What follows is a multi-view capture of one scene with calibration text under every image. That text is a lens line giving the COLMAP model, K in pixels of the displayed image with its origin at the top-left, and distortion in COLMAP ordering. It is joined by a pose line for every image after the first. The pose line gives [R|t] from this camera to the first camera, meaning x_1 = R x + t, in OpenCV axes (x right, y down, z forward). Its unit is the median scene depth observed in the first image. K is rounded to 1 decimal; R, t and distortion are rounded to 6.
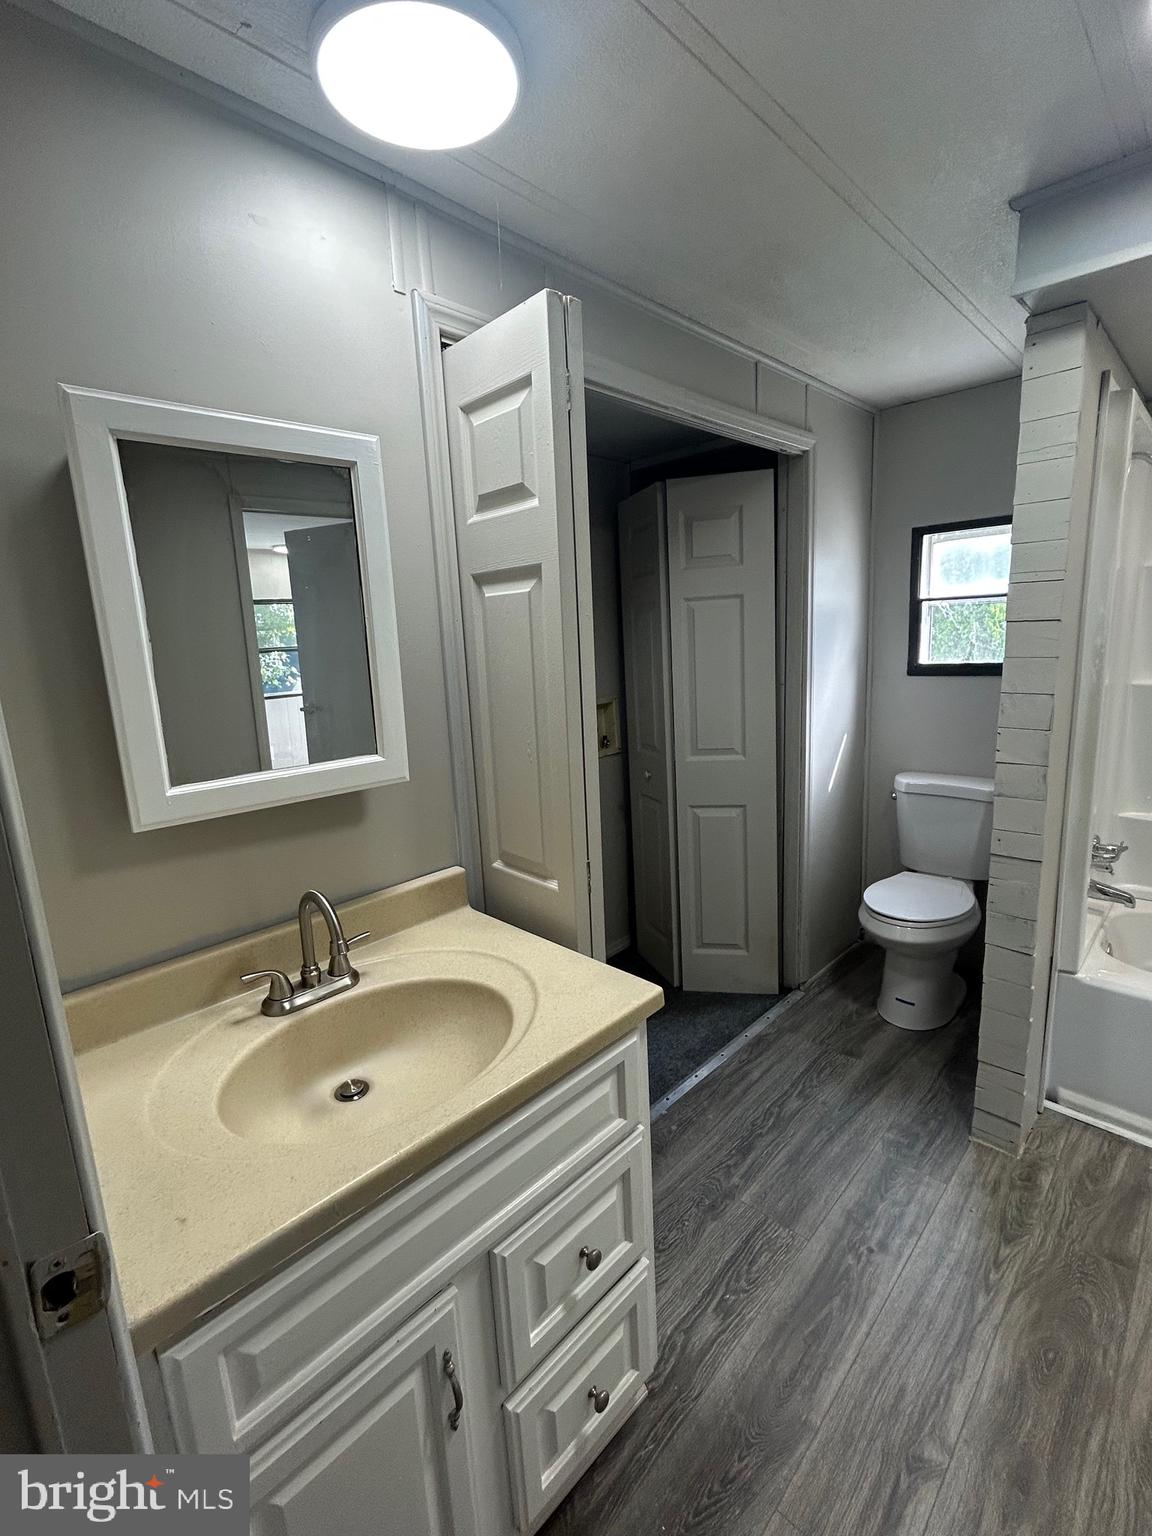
lens RADIAL K [[698.6, 0, 573.8], [0, 698.6, 766.9], [0, 0, 1]] dist [-0.003796, 0.002959]
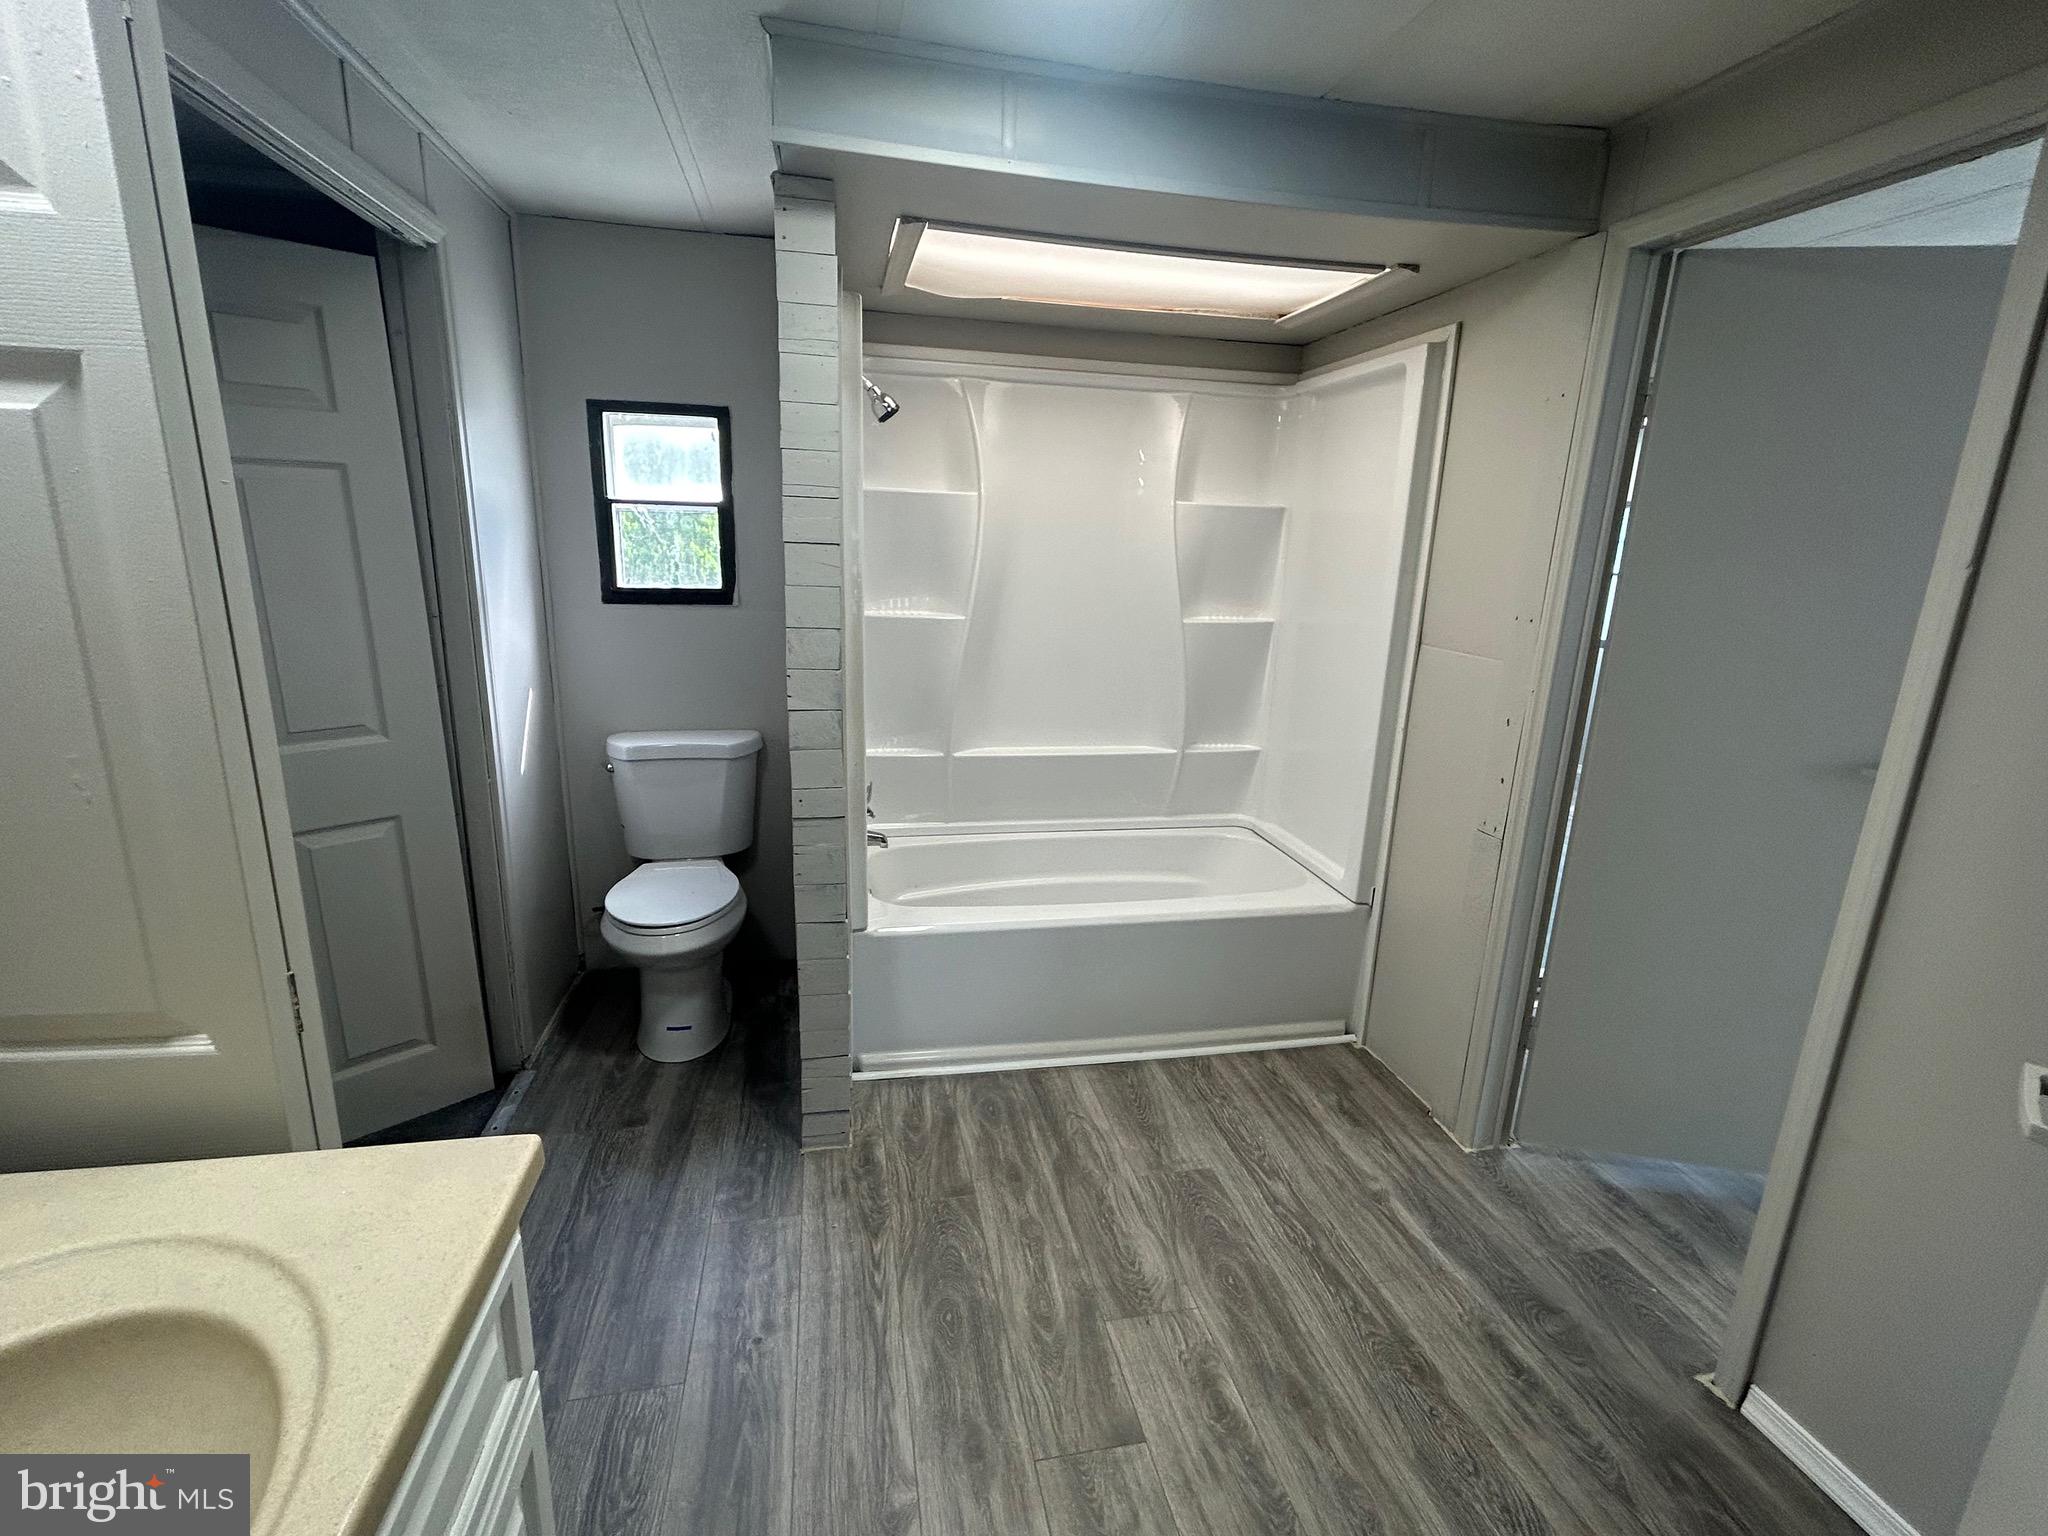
lens RADIAL K [[931.4, 0, 1026.9], [0, 931.4, 767.9], [0, 0, 1]] dist [-0.003796, 0.002959]
pose [[0.561715, -0.137482, 0.815828, -0.131561], [0.096473, 0.990254, 0.100452, -0.019090], [-0.821687, 0.022280, 0.569503, 0.103561]]
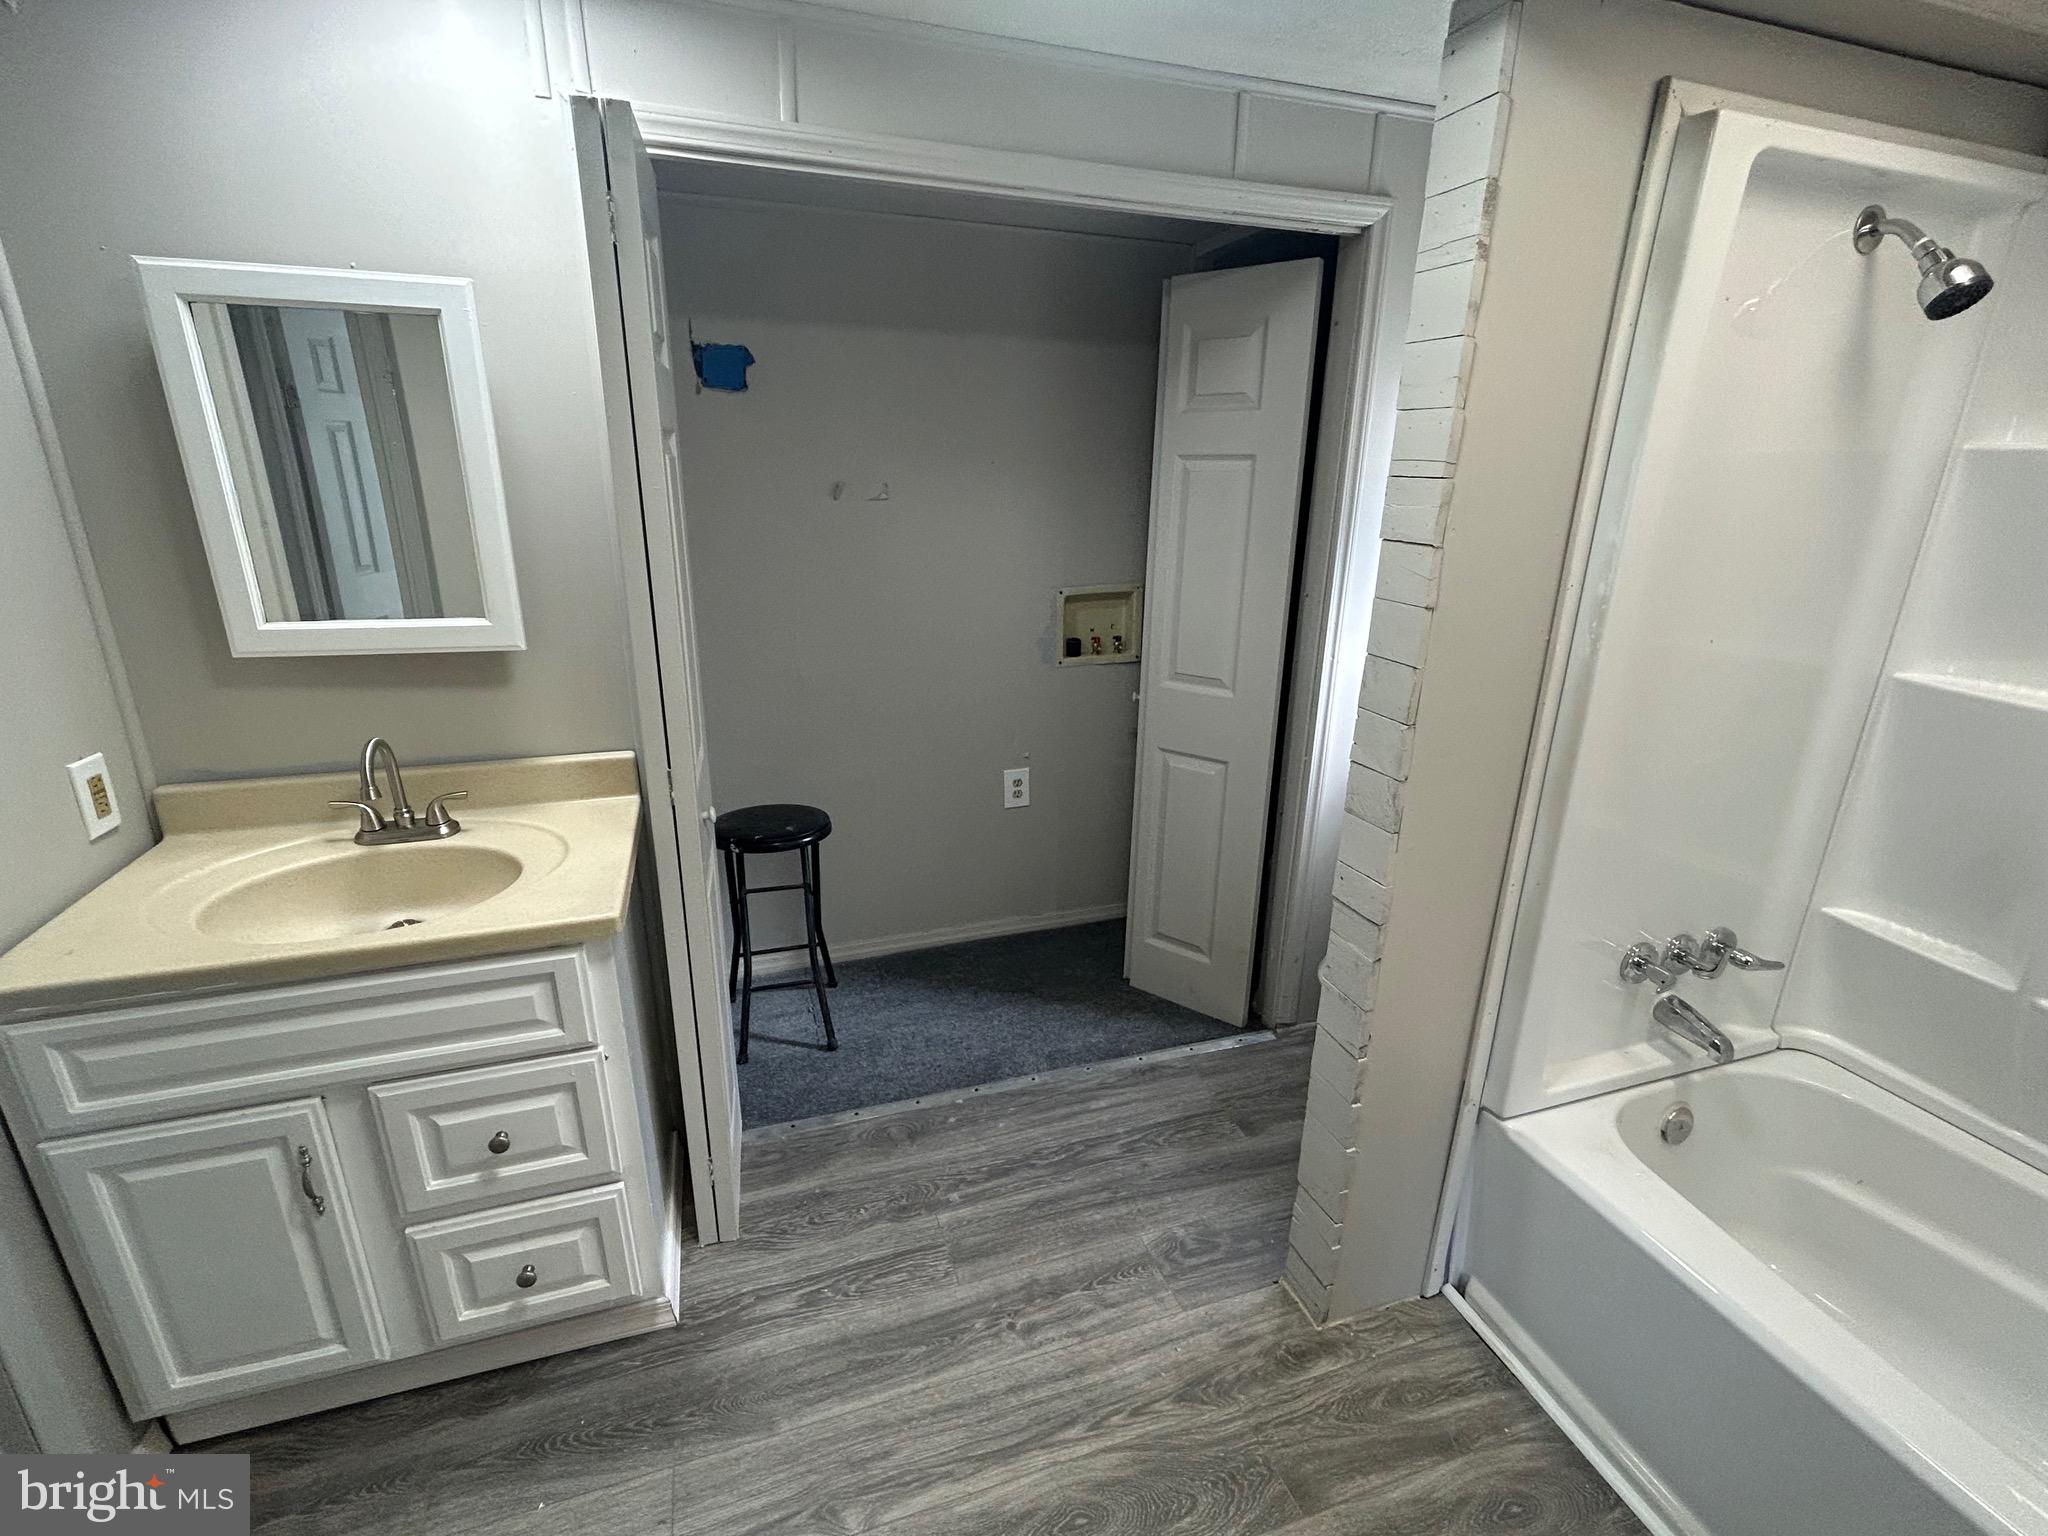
lens RADIAL K [[931.4, 0, 1020.0], [0, 931.4, 770.0], [0, 0, 1]] dist [-0.003796, 0.002959]
pose [[0.887399, 0.201428, -0.414668, 0.569718], [-0.144308, 0.975660, 0.165112, -0.078633], [0.437833, -0.086680, 0.894868, 0.082553]]
